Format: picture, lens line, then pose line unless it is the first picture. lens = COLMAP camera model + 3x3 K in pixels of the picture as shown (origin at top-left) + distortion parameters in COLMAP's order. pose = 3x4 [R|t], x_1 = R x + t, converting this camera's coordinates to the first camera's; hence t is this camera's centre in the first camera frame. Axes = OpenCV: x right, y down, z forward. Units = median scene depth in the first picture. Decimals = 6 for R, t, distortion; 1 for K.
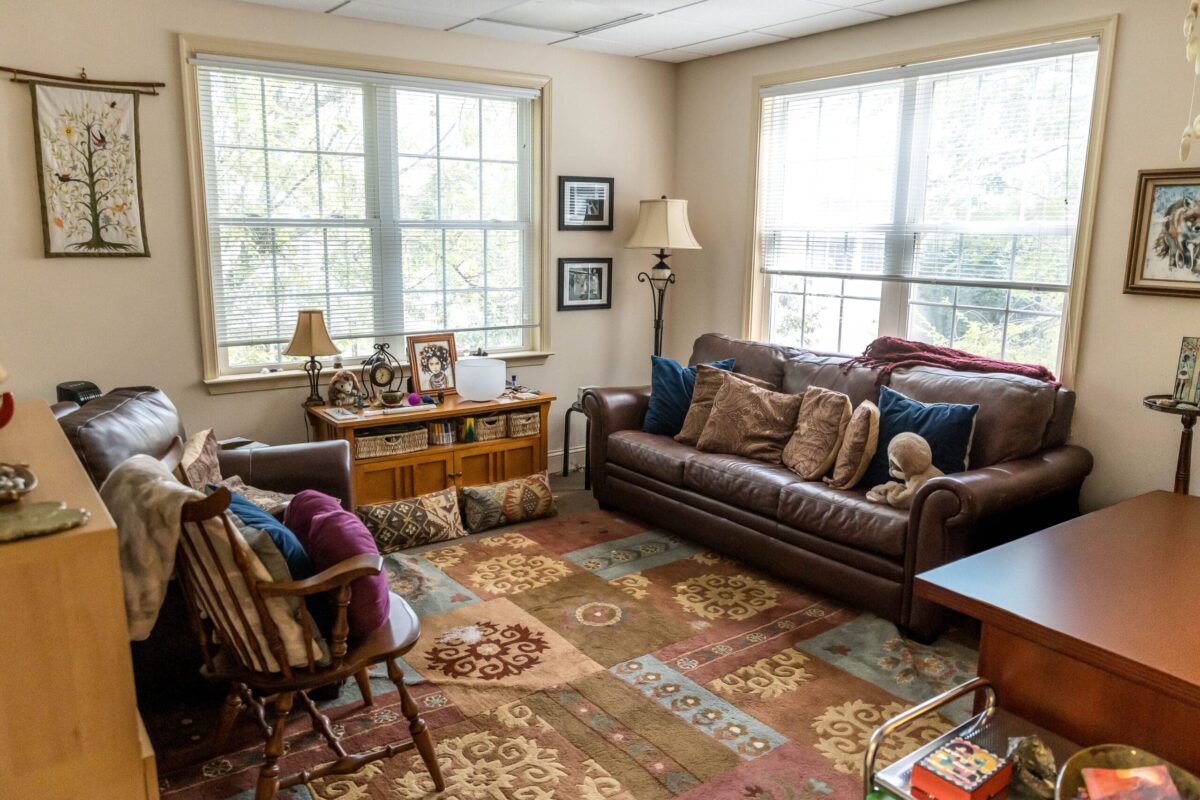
lens RADIAL K [[878.3, 0, 580.3], [0, 878.3, 401.3], [0, 0, 1]] dist [0.010717, 0.000457]
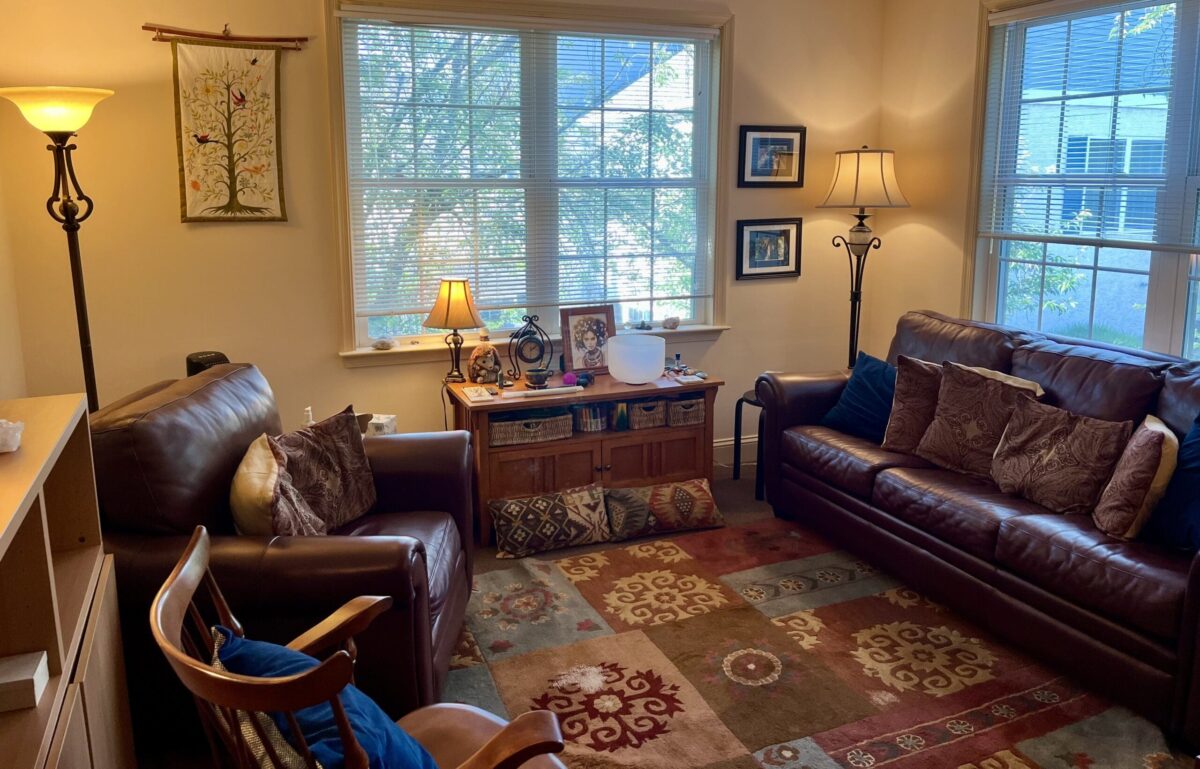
lens RADIAL K [[903.5, 0, 595.5], [0, 903.5, 328.4], [0, 0, 1]] dist [0.070487, -0.096138]
pose [[0.976425, 0.024517, -0.214461, 0.044590], [-0.031917, 0.999006, -0.031109, -0.029940], [0.213486, 0.037220, 0.976237, 0.126435]]
